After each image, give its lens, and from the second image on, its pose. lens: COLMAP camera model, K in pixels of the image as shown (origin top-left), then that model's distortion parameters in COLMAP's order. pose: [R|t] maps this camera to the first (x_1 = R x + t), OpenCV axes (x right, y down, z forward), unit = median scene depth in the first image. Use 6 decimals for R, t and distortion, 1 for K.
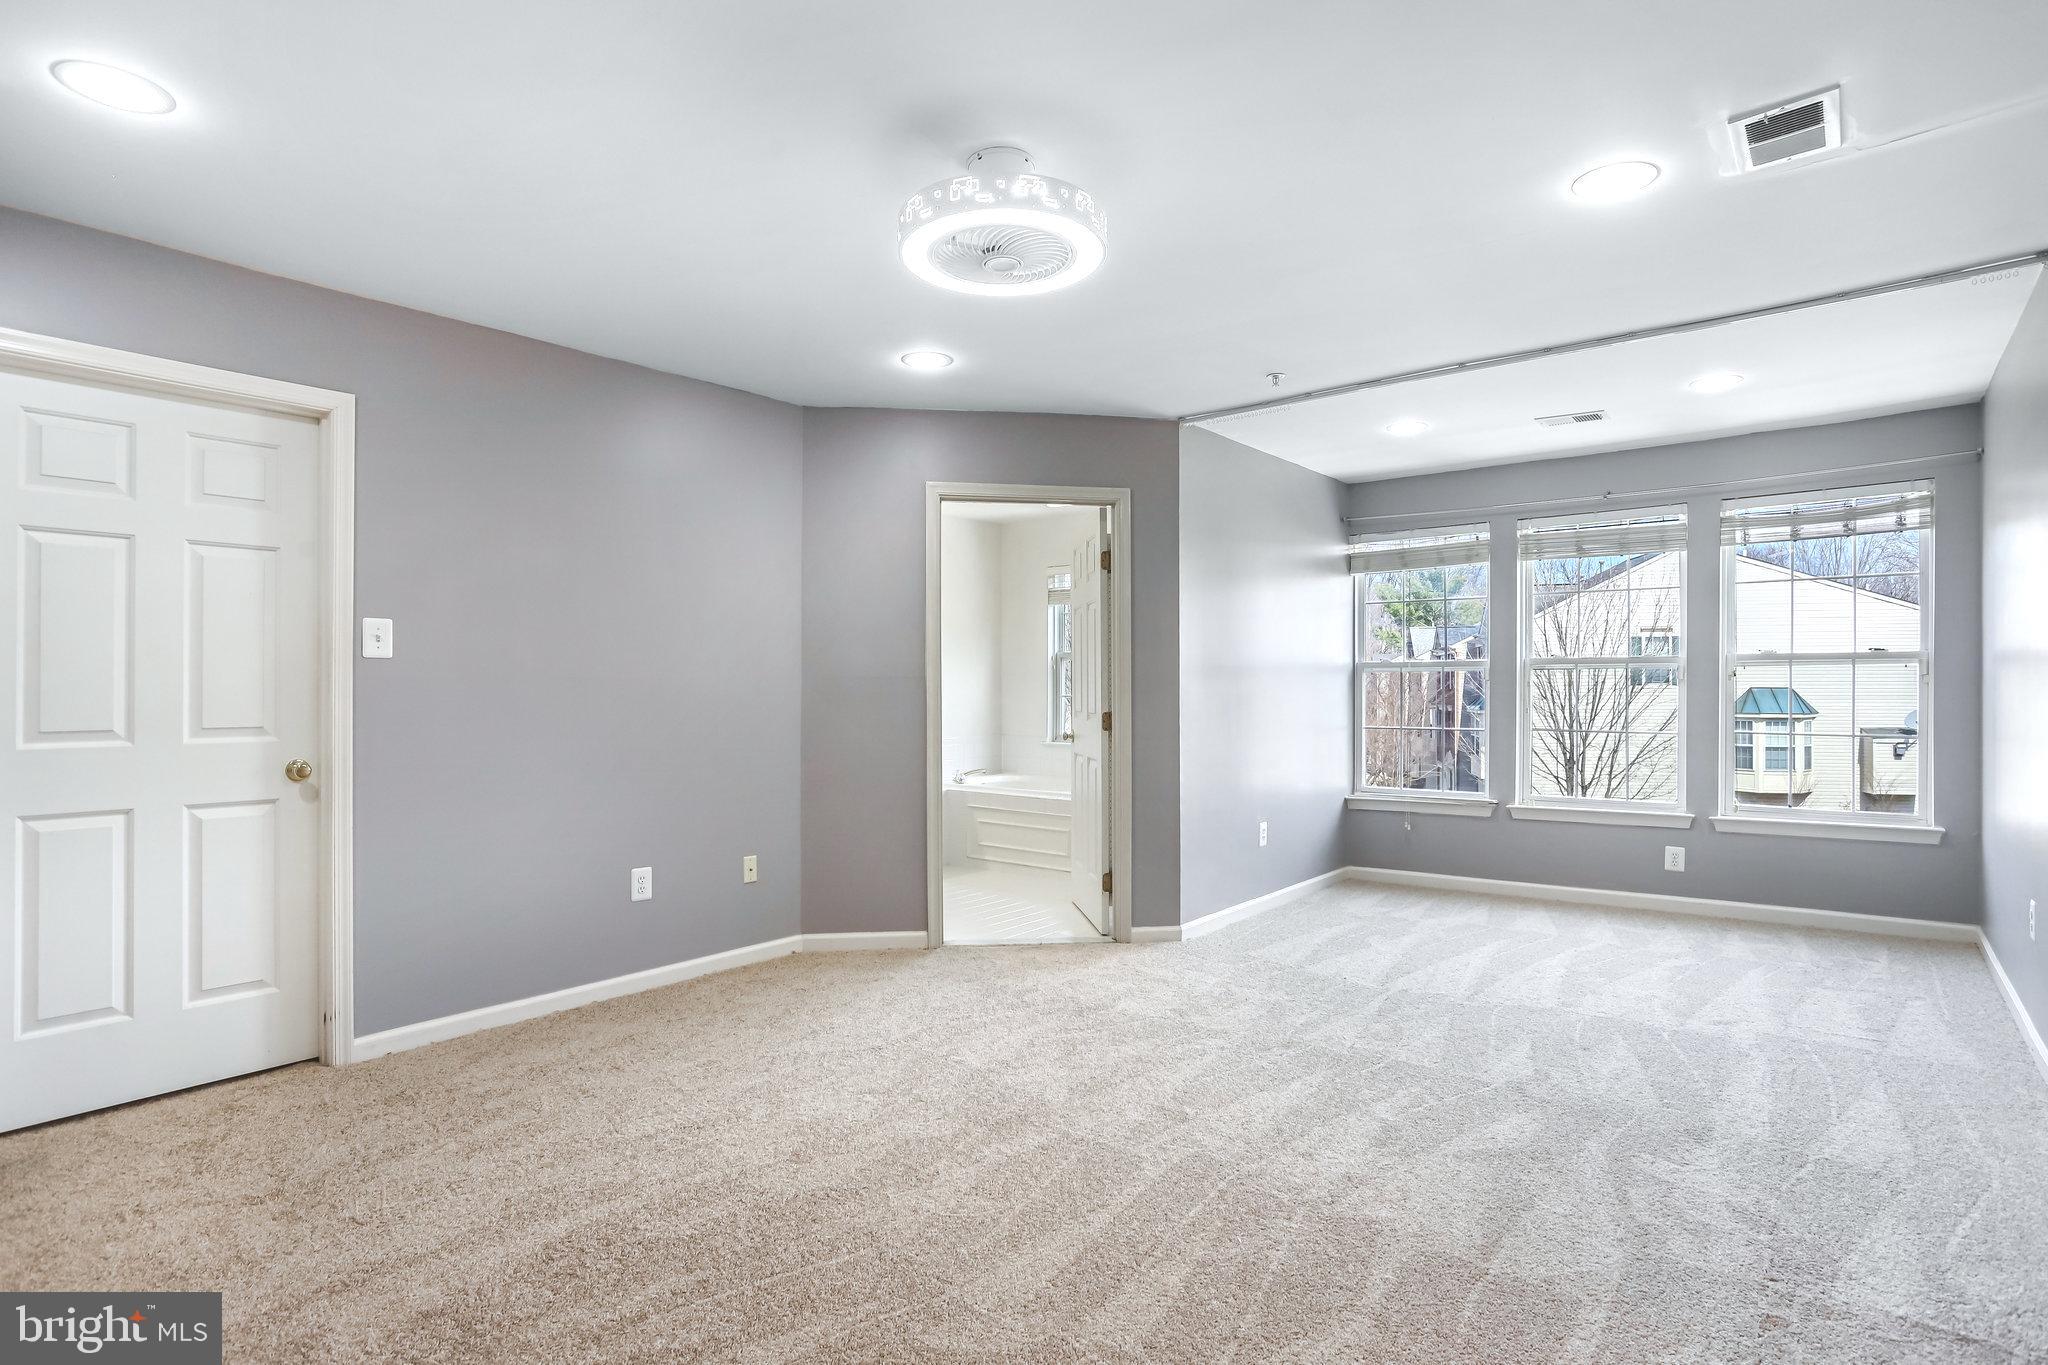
lens RADIAL K [[1037.0, 0, 1025.7], [0, 1037.0, 668.0], [0, 0, 1]] dist [-0.001875, 0.000113]
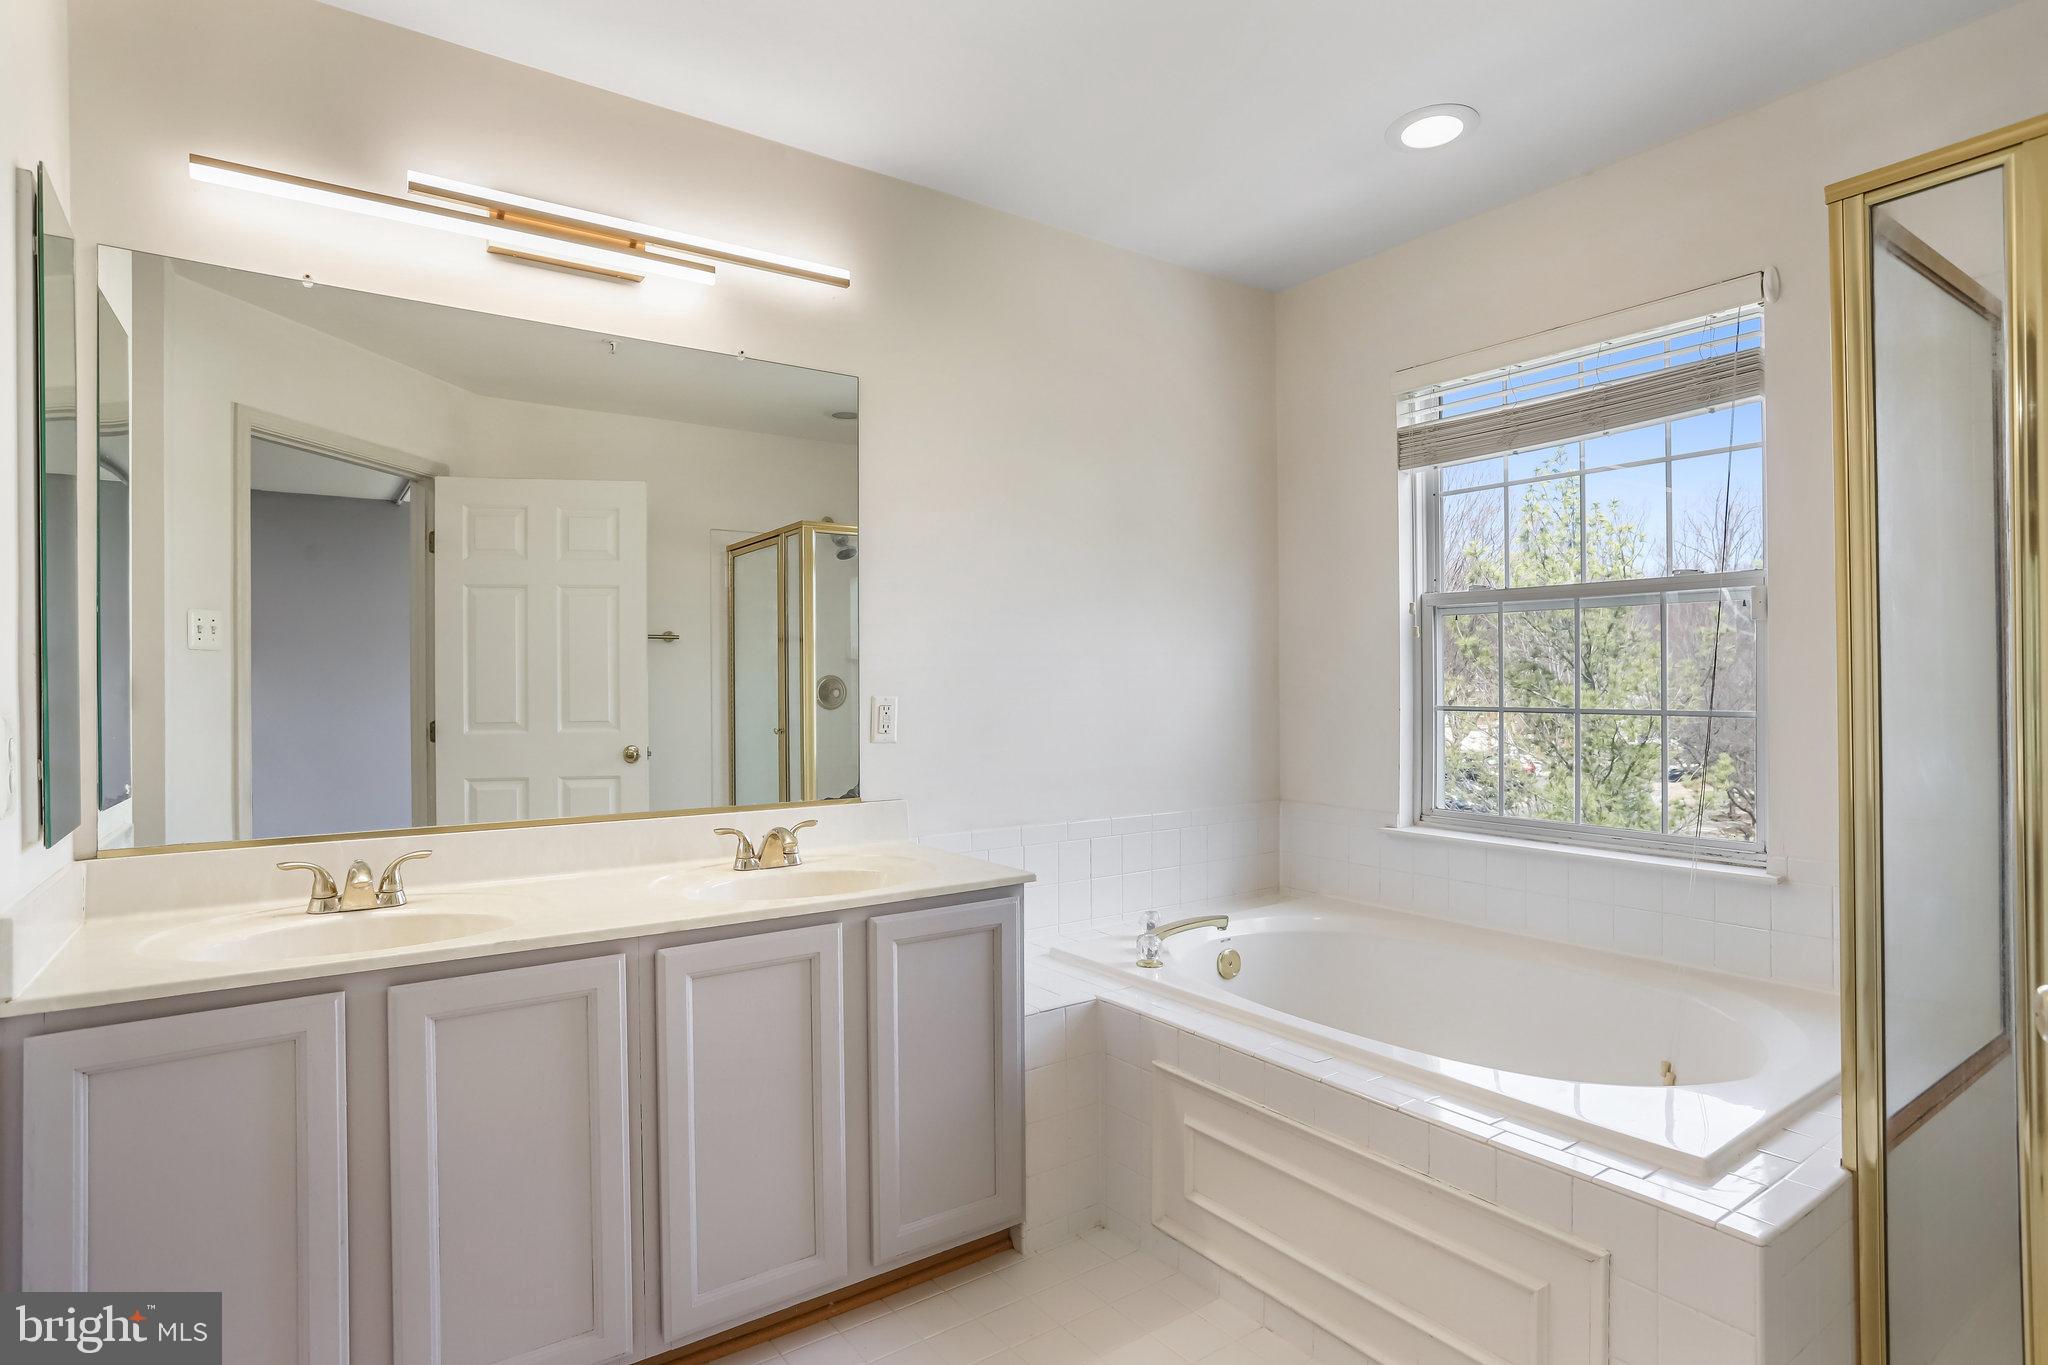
lens RADIAL K [[1037.0, 0, 1025.7], [0, 1037.0, 668.0], [0, 0, 1]] dist [-0.001875, 0.000113]
pose [[0.956313, -0.011788, -0.292108, 0.001355], [0.015150, 0.999842, 0.009250, 0.006473], [0.291953, -0.013272, 0.956340, 0.599083]]
